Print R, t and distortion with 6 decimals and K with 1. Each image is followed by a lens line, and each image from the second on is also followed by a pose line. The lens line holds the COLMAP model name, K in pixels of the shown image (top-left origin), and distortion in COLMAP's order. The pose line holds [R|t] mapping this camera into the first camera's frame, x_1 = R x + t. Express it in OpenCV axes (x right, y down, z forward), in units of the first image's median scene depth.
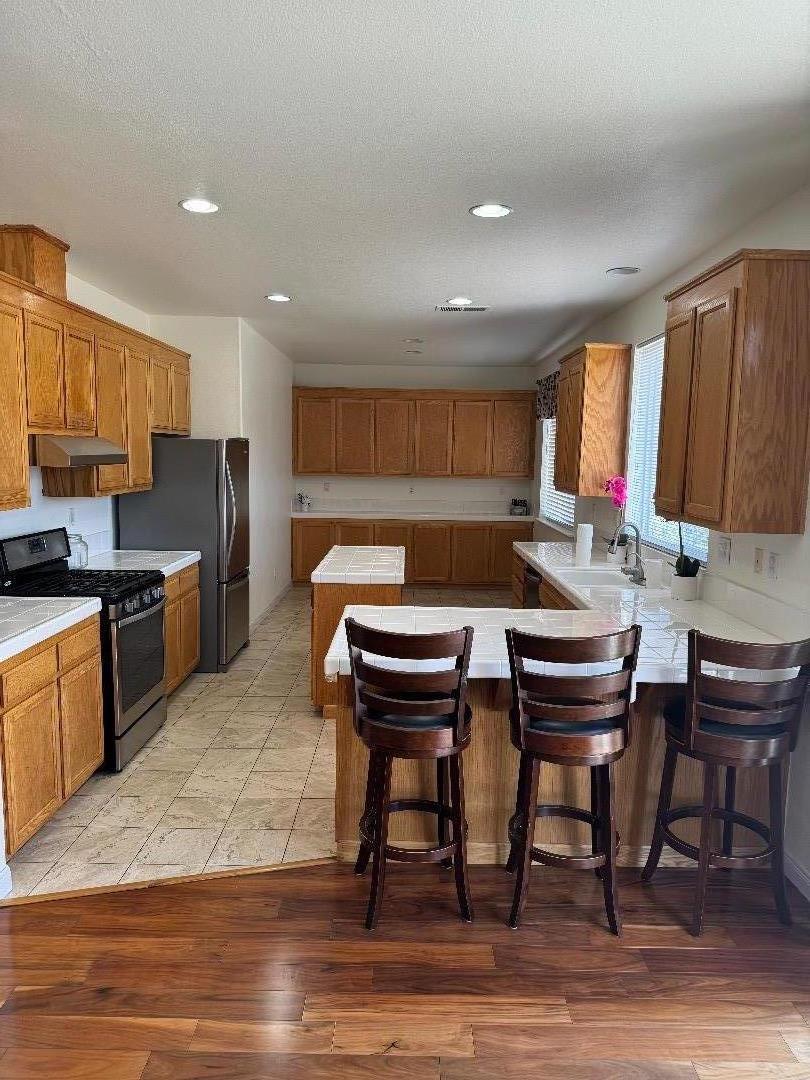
lens RADIAL K [[785.1, 0, 409.4], [0, 785.1, 541.8], [0, 0, 1]] dist [0.003383, -0.008235]
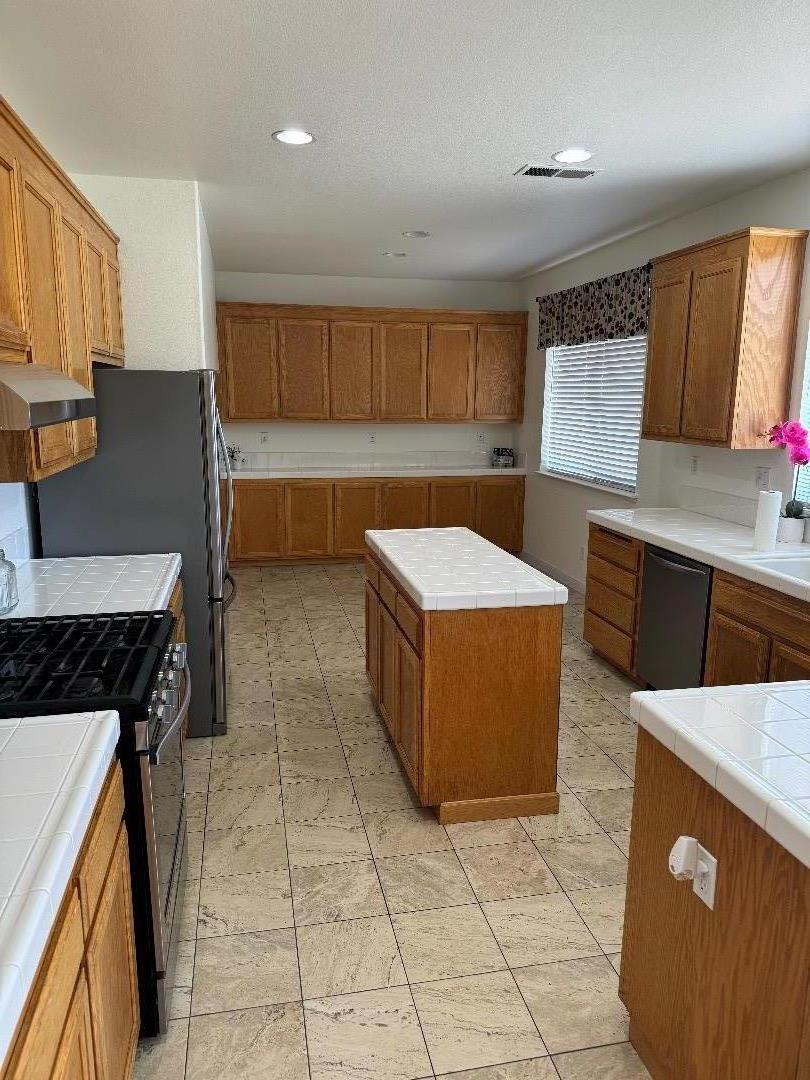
lens RADIAL K [[785.1, 0, 400.5], [0, 785.1, 543.2], [0, 0, 1]] dist [0.003383, -0.008235]
pose [[0.979243, -0.049206, 0.196627, -0.211370], [0.033827, 0.996154, 0.080821, -0.039712], [-0.199848, -0.072492, 0.977142, 0.347731]]
